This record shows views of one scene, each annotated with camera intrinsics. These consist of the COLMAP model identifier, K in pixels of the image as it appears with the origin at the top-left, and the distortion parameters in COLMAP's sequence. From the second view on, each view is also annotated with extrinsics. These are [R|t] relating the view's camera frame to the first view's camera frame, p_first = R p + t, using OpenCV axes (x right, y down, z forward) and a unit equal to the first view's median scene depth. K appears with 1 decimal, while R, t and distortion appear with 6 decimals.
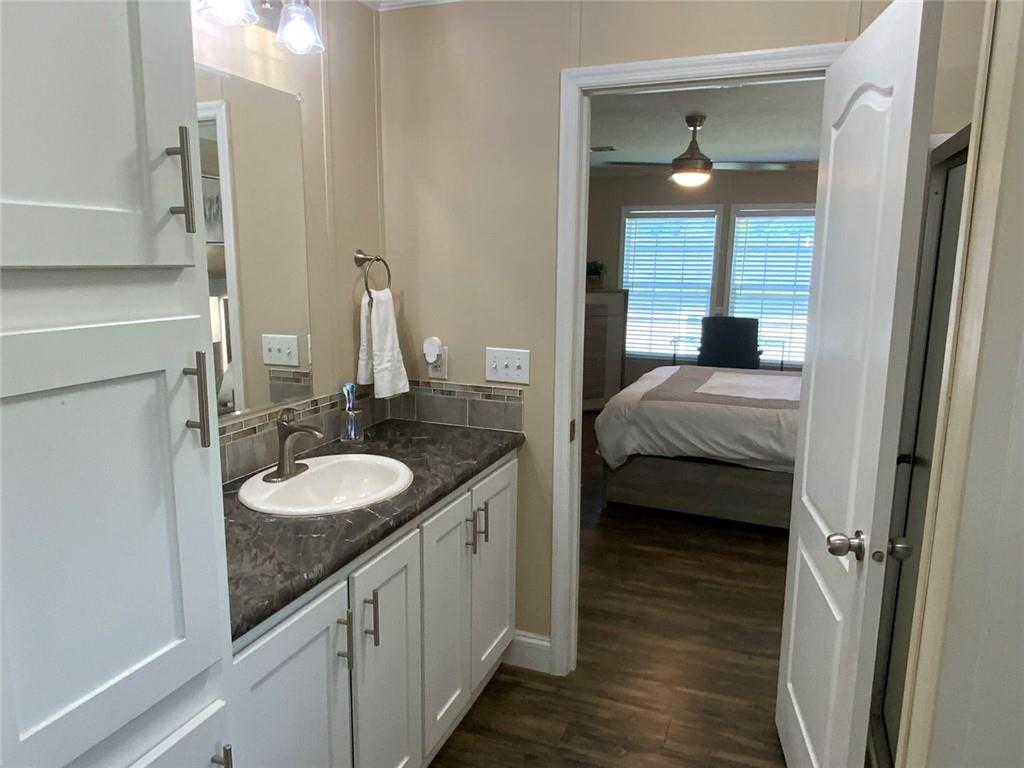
lens RADIAL K [[723.4, 0, 512.0], [0, 723.4, 384.0], [0, 0, 1]] dist [0.035799, -0.005726]
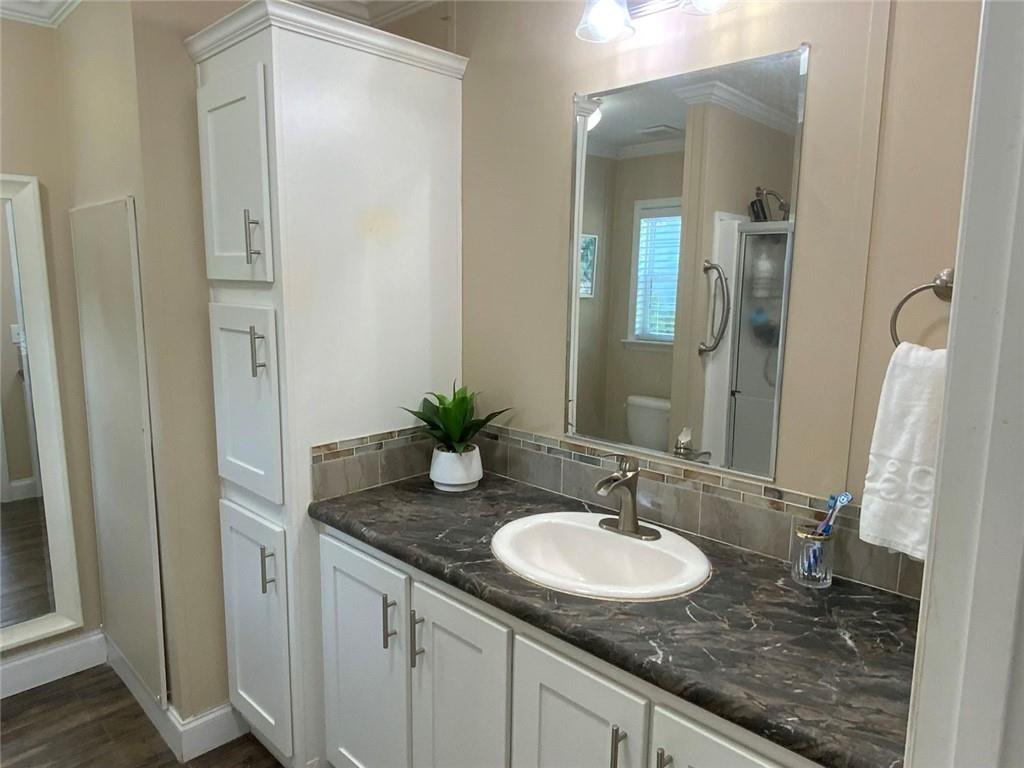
lens RADIAL K [[652.7, 0, 512.0], [0, 652.7, 384.0], [0, 0, 1]] dist [0.042850, -0.000156]
pose [[-0.387547, 0.123223, -0.913577, 0.435855], [-0.175857, 0.962944, 0.204482, -0.179356], [0.904921, 0.239905, -0.351517, 1.097727]]
